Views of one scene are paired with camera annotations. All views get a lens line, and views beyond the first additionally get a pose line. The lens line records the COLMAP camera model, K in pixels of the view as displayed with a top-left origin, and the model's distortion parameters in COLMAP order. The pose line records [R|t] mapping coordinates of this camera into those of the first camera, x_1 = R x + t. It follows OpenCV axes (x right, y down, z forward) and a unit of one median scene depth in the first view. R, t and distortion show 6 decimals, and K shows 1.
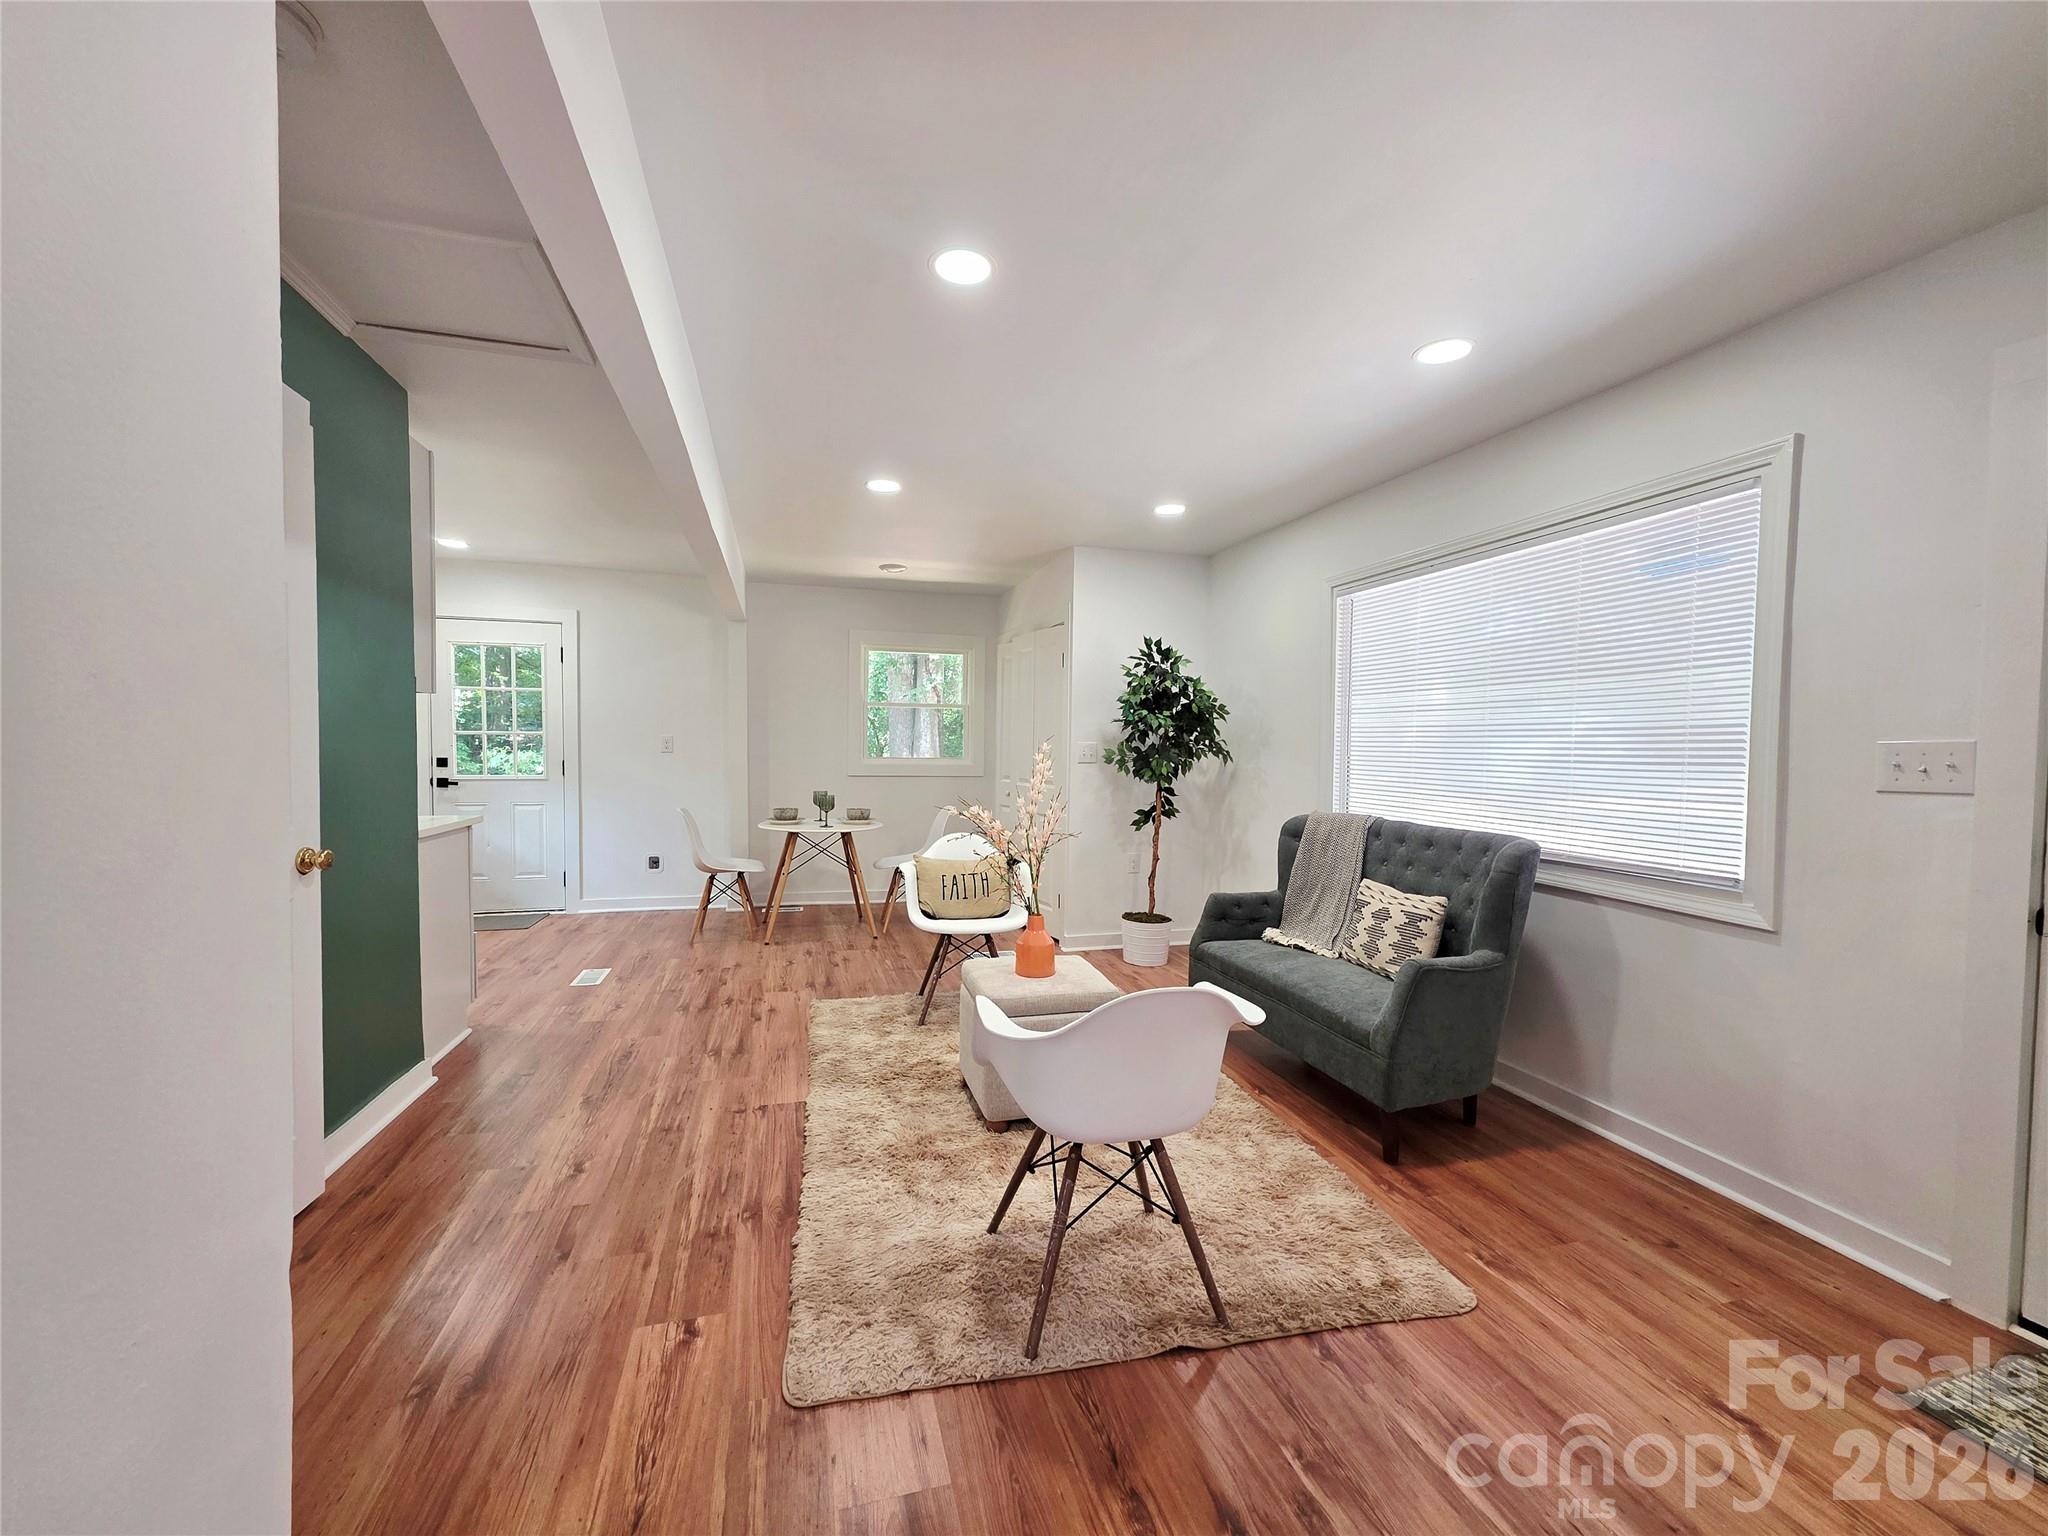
lens RADIAL K [[812.6, 0, 1014.6], [0, 812.6, 774.8], [0, 0, 1]] dist [0.006715, -0.000191]
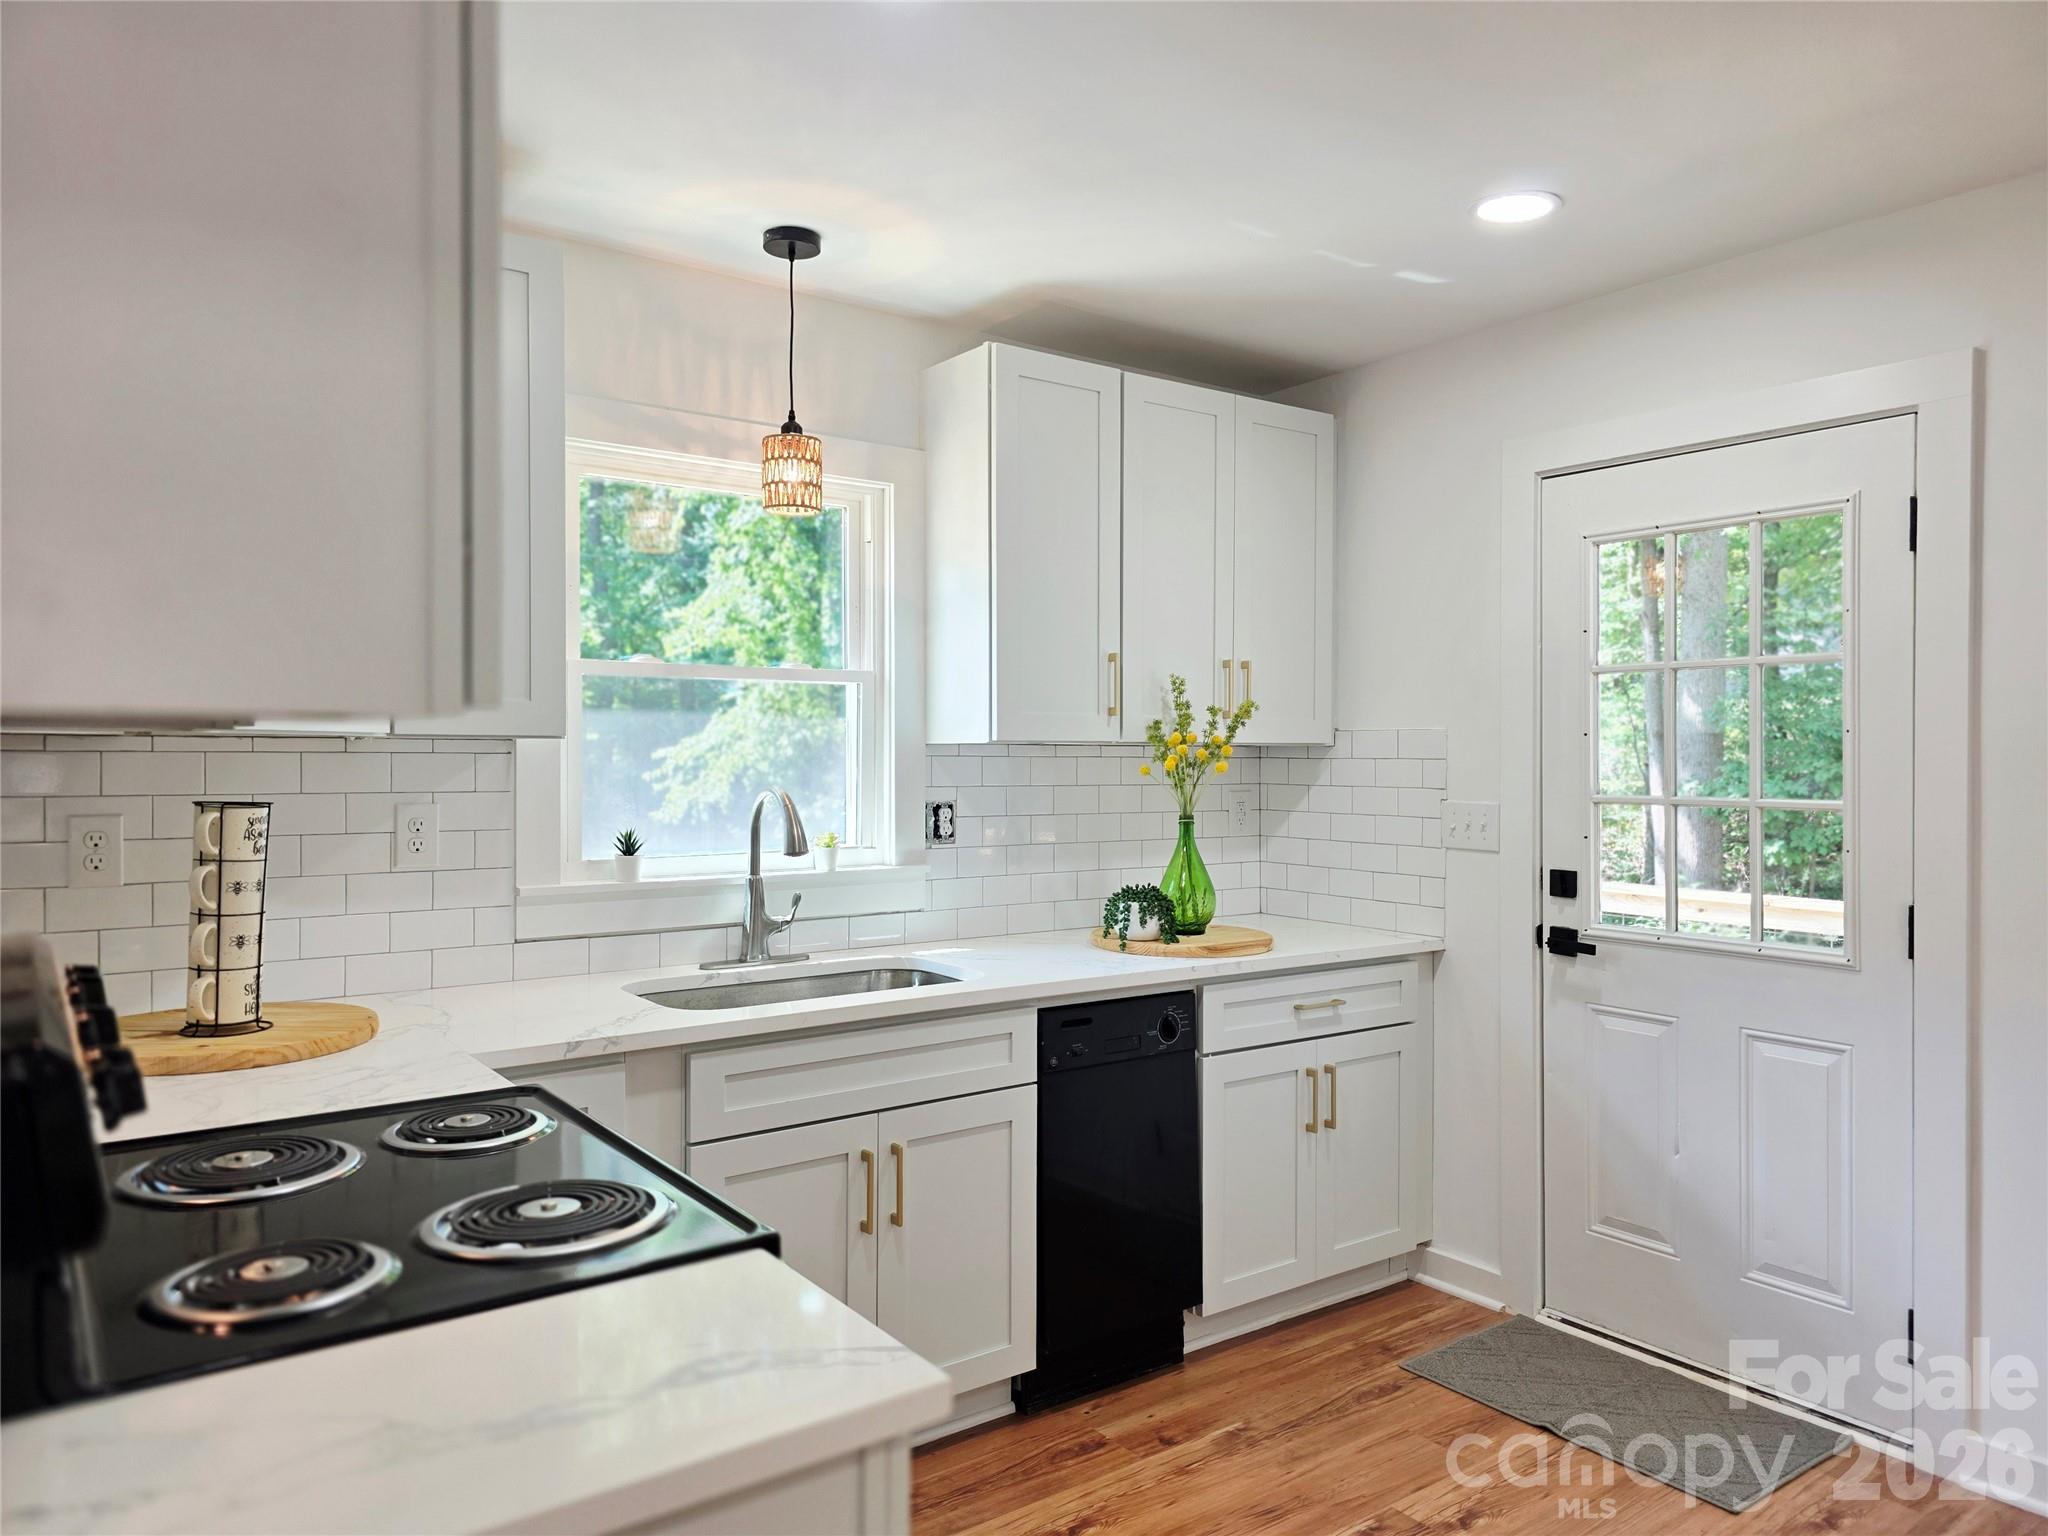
lens RADIAL K [[1379.5, 0, 1017.7], [0, 1379.5, 763.9], [0, 0, 1]] dist [0.053030, -0.046744]
pose [[0.362678, -0.000659, -0.931914, -0.336433], [-0.035711, 0.999255, -0.014604, -0.072372], [0.931230, 0.038576, 0.362384, 0.822523]]
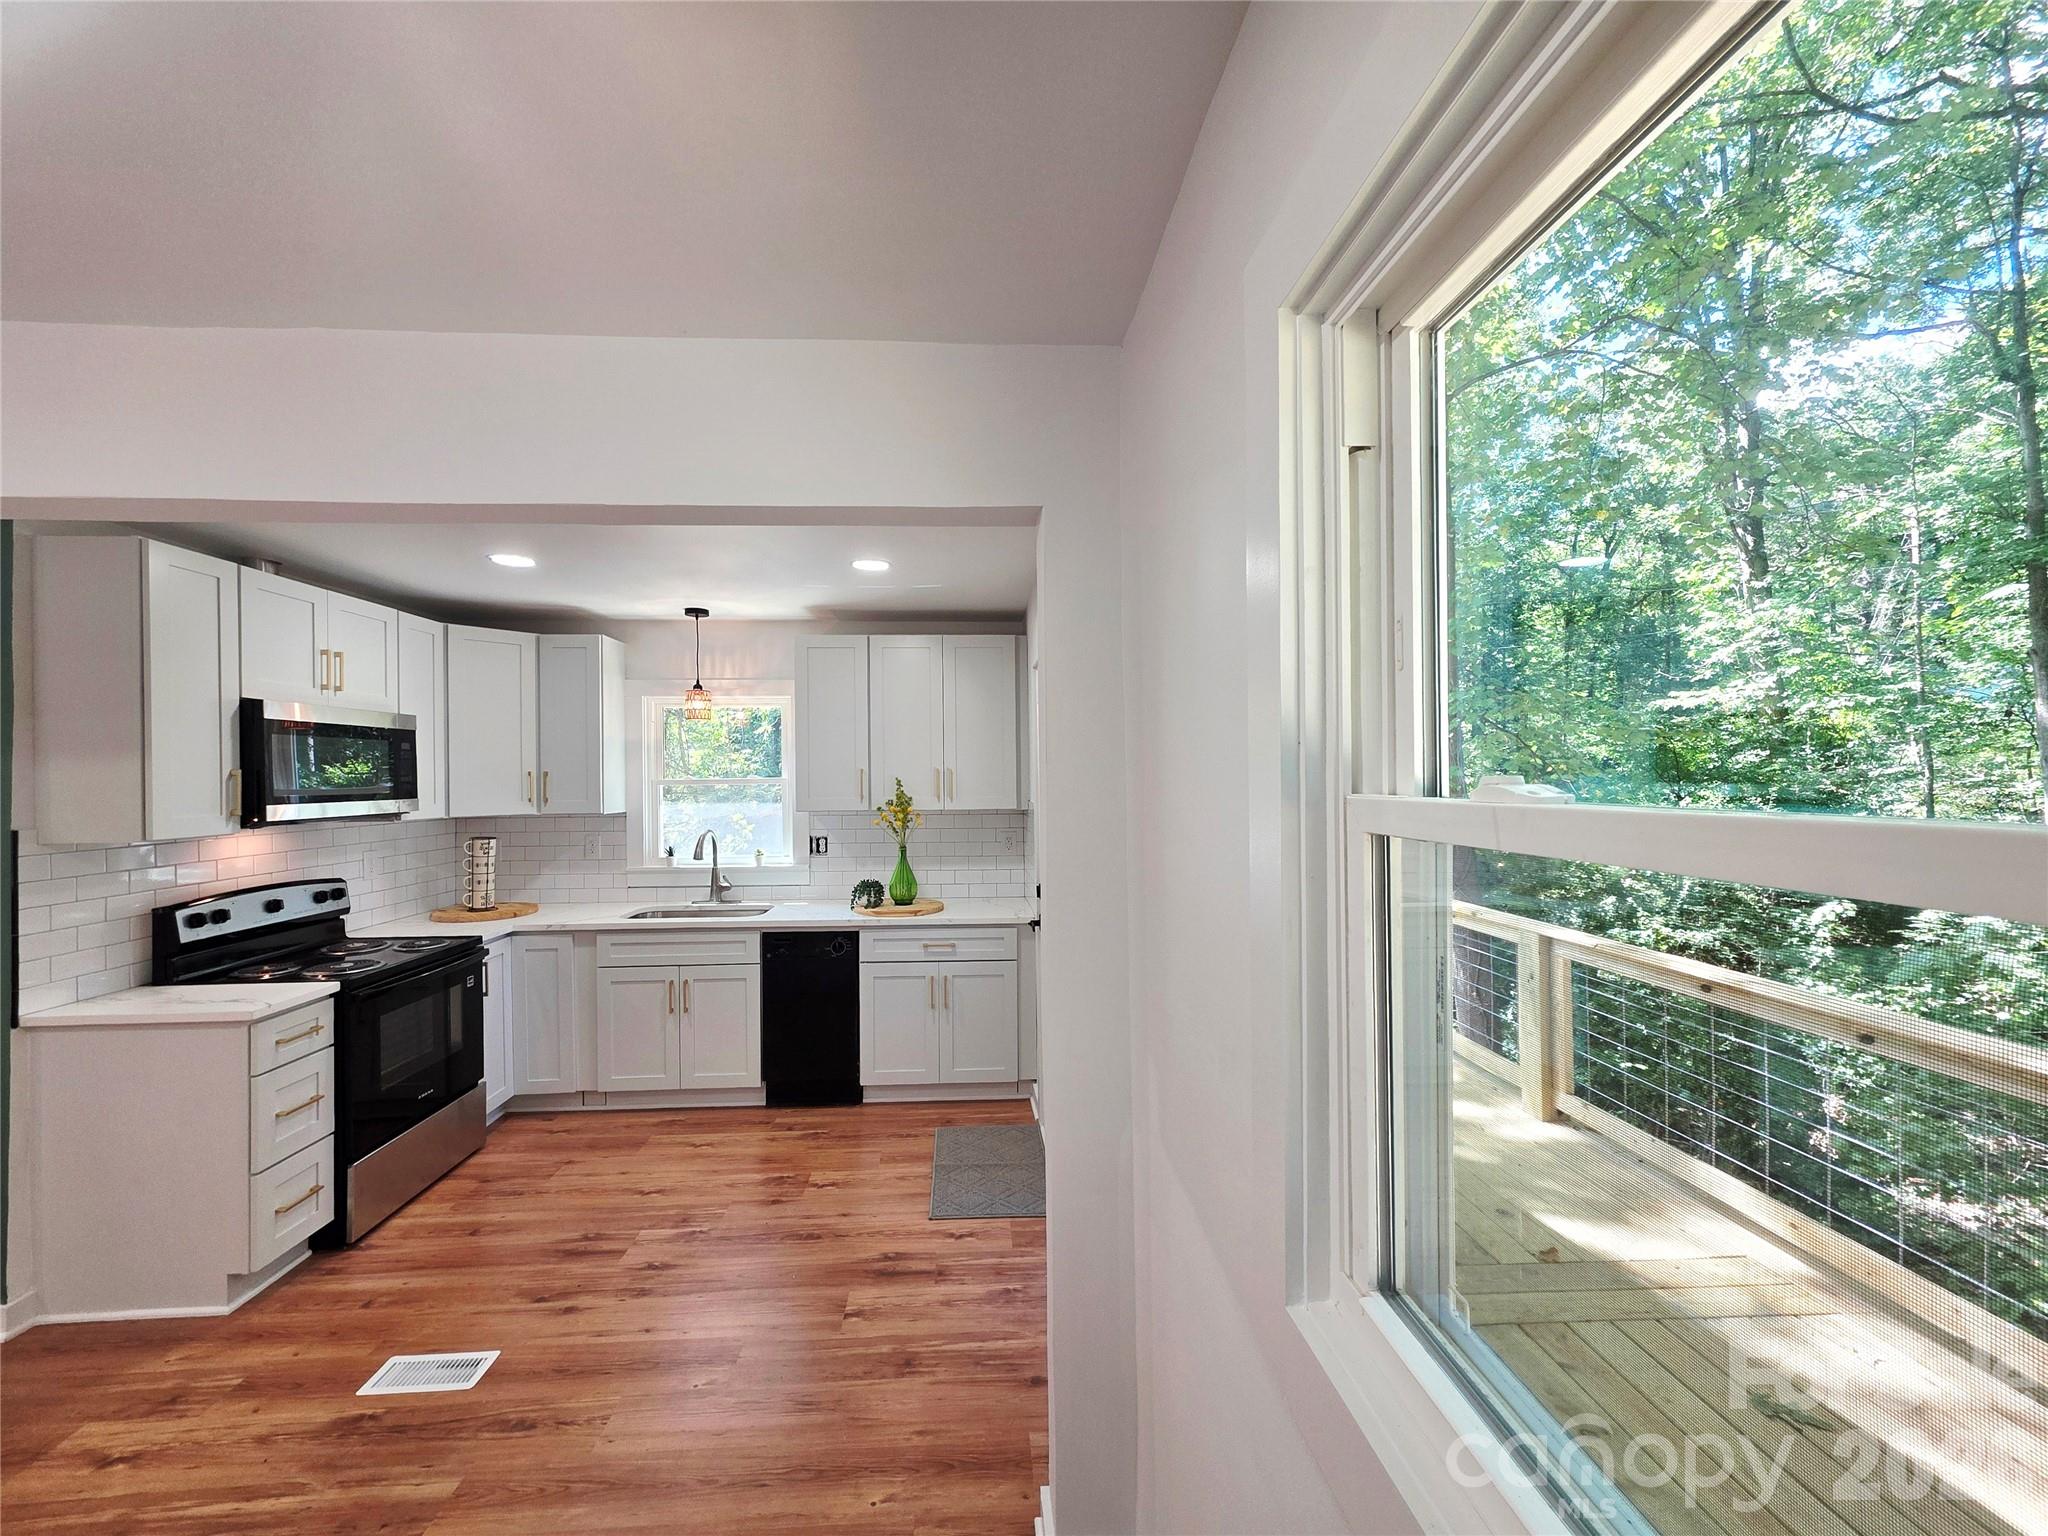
lens RADIAL K [[812.6, 0, 1014.7], [0, 812.6, 777.1], [0, 0, 1]] dist [0.006715, -0.000191]
pose [[-0.205503, -0.008677, -0.978618, -0.100711], [-0.032462, 0.999471, -0.002045, -0.151825], [0.978118, 0.031348, -0.205676, 1.621311]]
